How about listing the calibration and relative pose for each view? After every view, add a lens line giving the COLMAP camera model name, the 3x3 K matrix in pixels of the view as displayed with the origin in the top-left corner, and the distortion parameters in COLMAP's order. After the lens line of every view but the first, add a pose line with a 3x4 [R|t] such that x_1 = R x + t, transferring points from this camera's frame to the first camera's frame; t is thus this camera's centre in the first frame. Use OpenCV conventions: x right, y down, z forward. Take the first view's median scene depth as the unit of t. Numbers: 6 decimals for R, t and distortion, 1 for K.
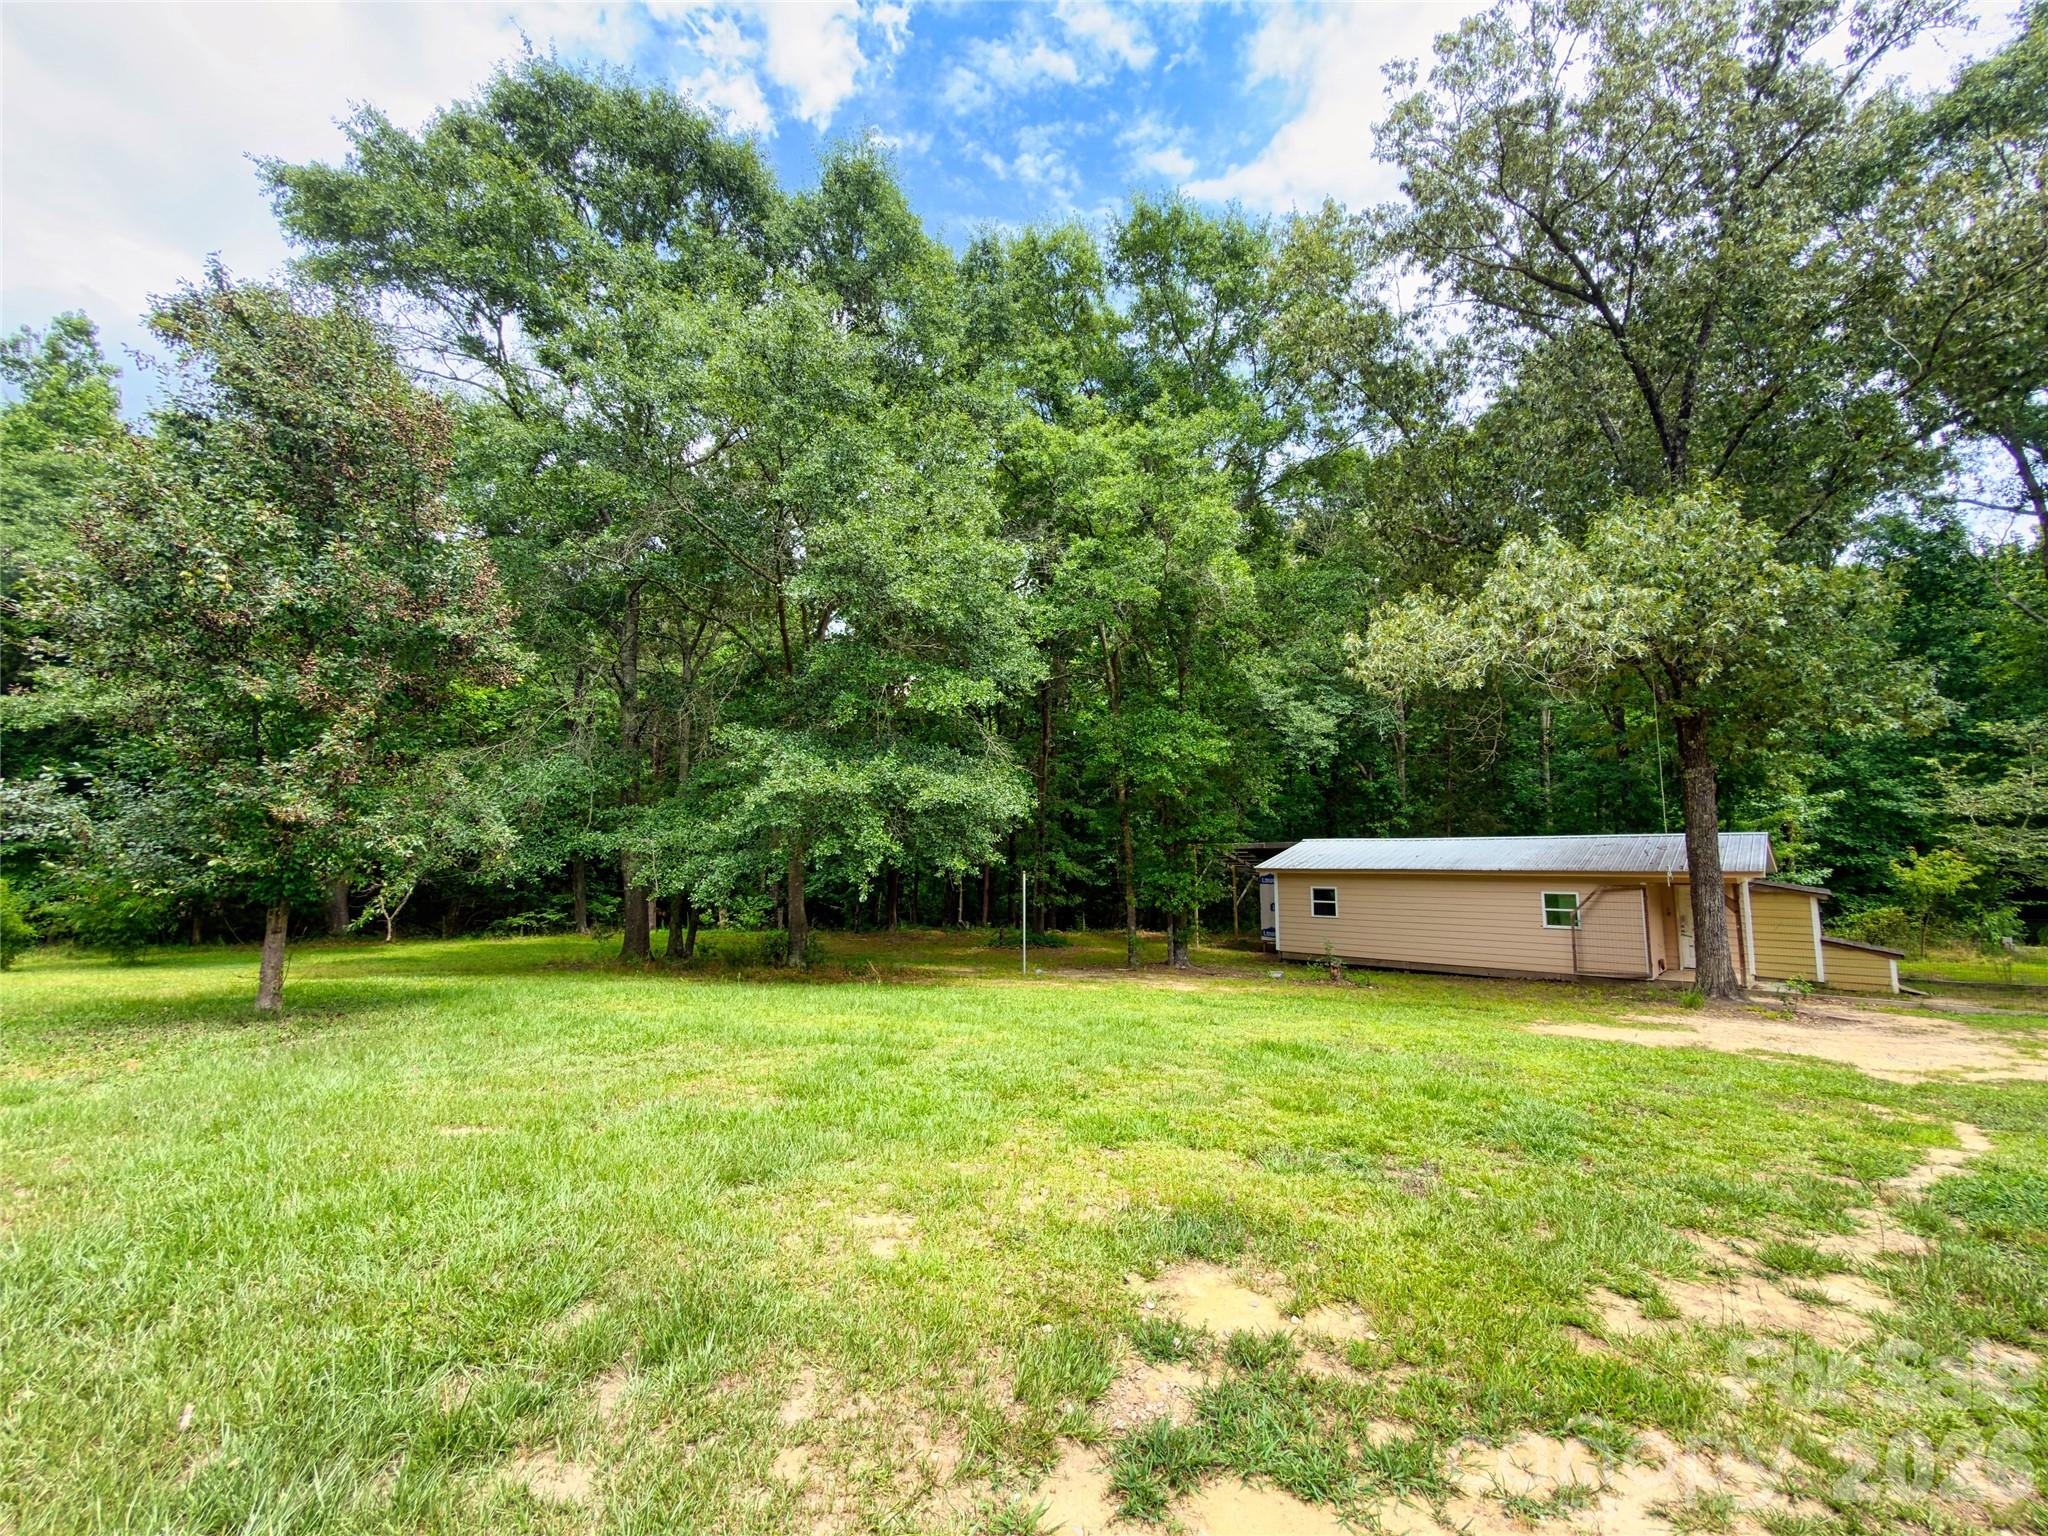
lens RADIAL K [[862.3, 0, 1024.0], [0, 862.3, 768.0], [0, 0, 1]] dist [0.000218, 0.000530]
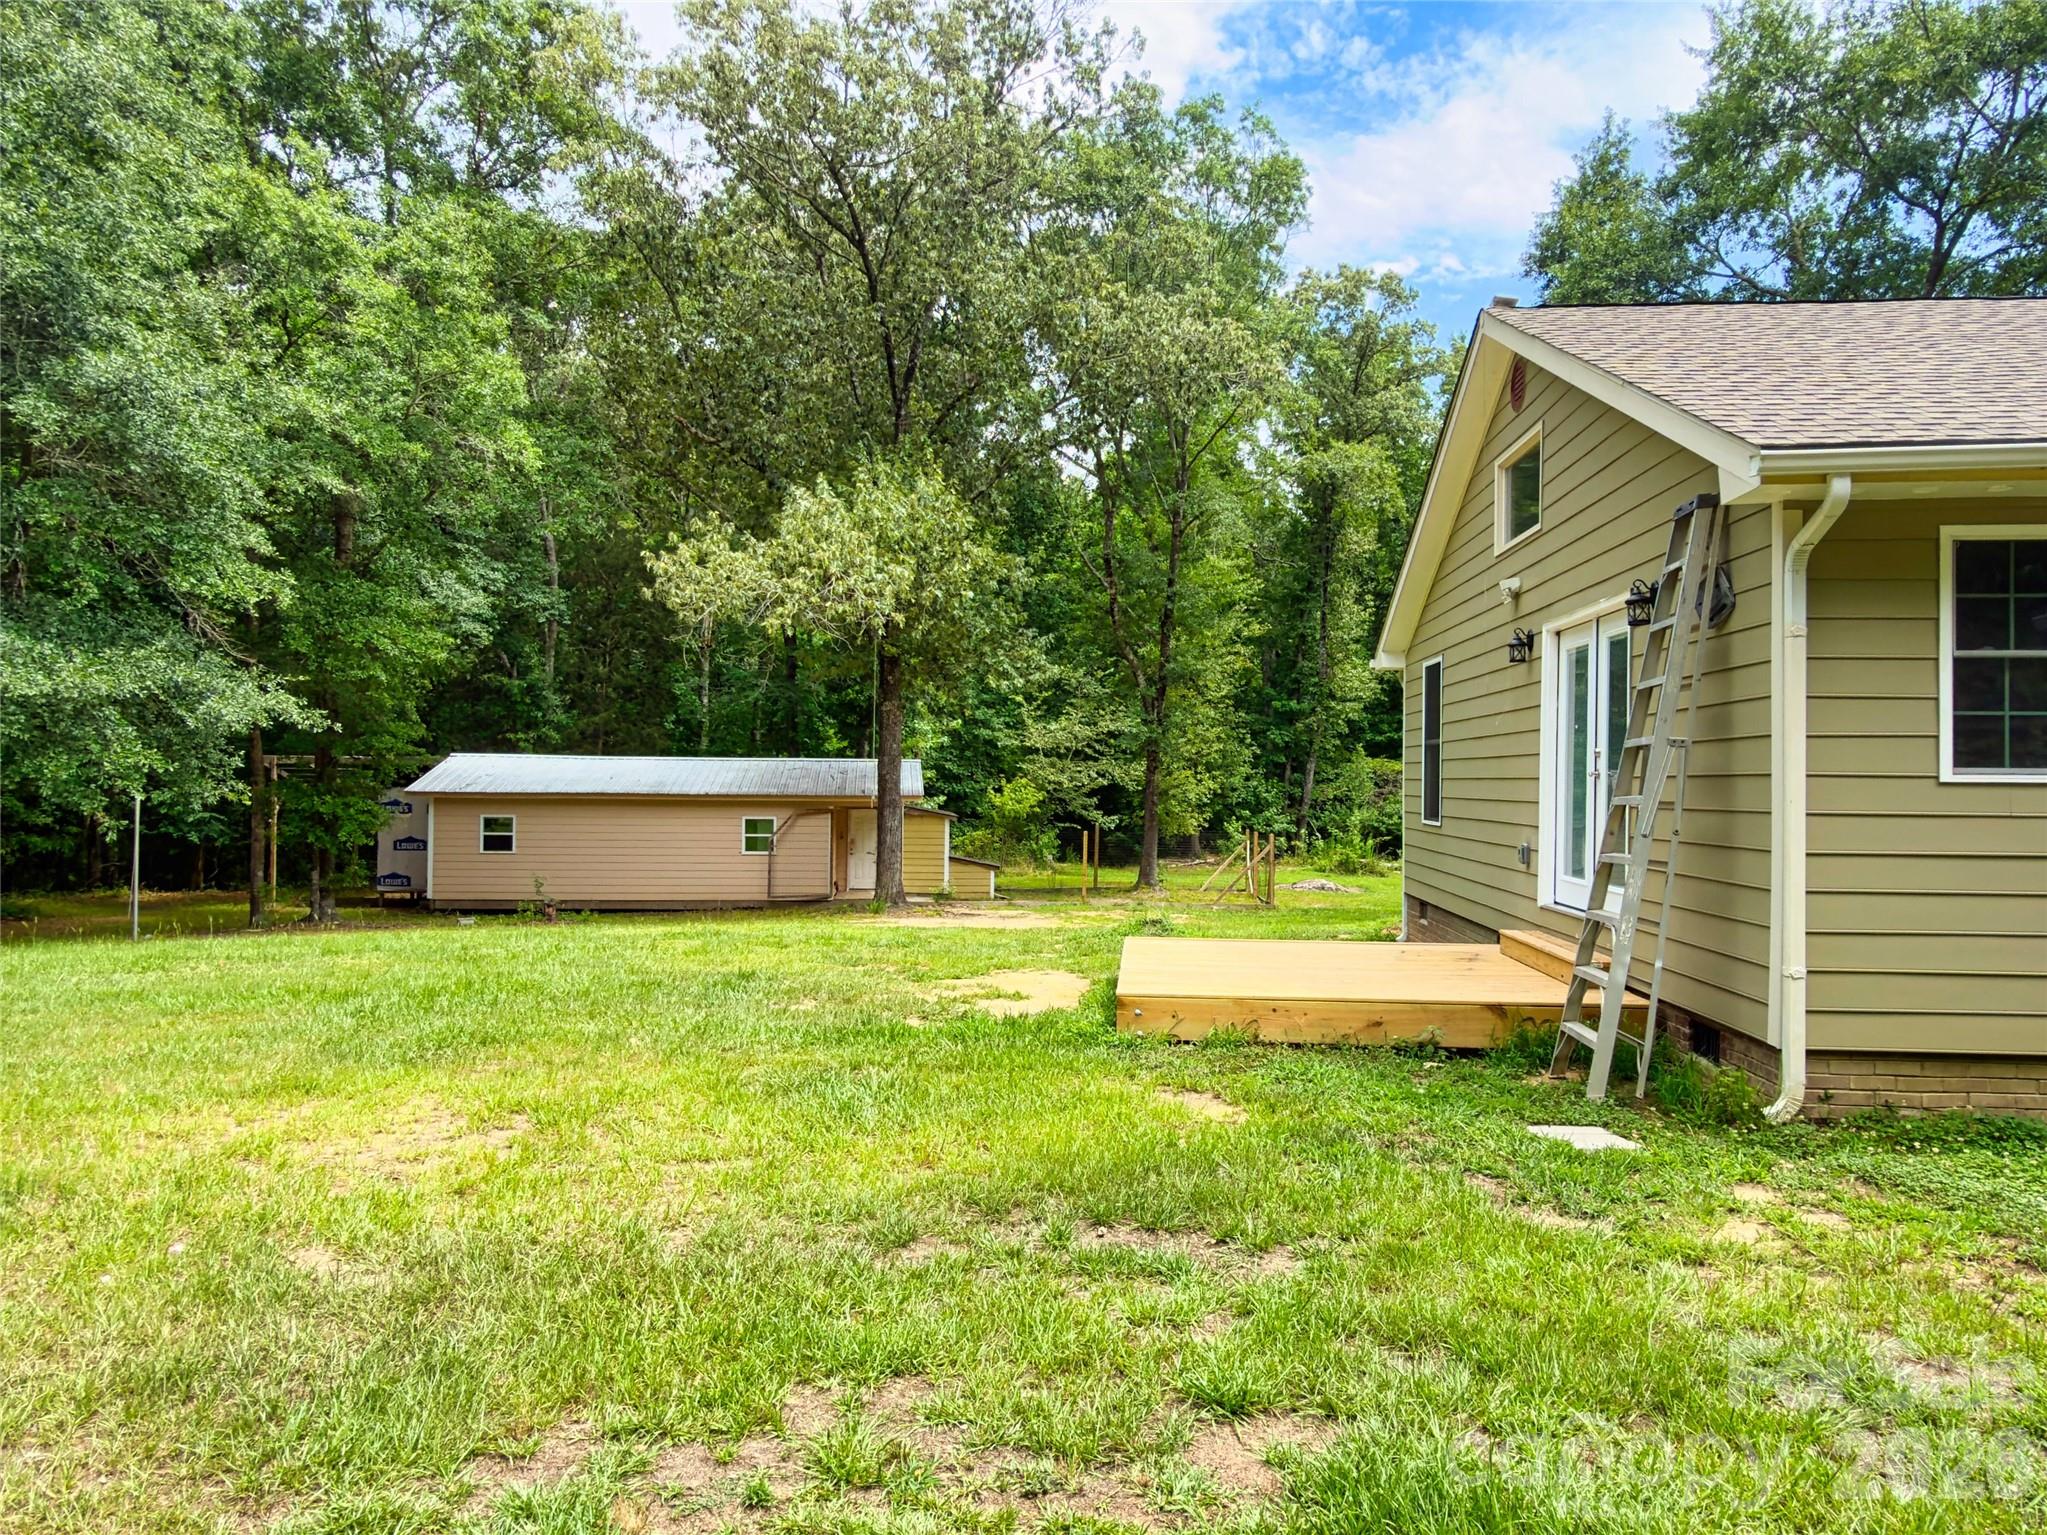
lens RADIAL K [[1379.4, 0, 1023.5], [0, 1379.4, 767.5], [0, 0, 1]] dist [0.000059, 0.000097]
pose [[0.671464, 0.016836, 0.740846, -0.272201], [-0.087376, 0.994567, 0.056590, -0.020988], [-0.735868, -0.102730, 0.669287, -0.208128]]
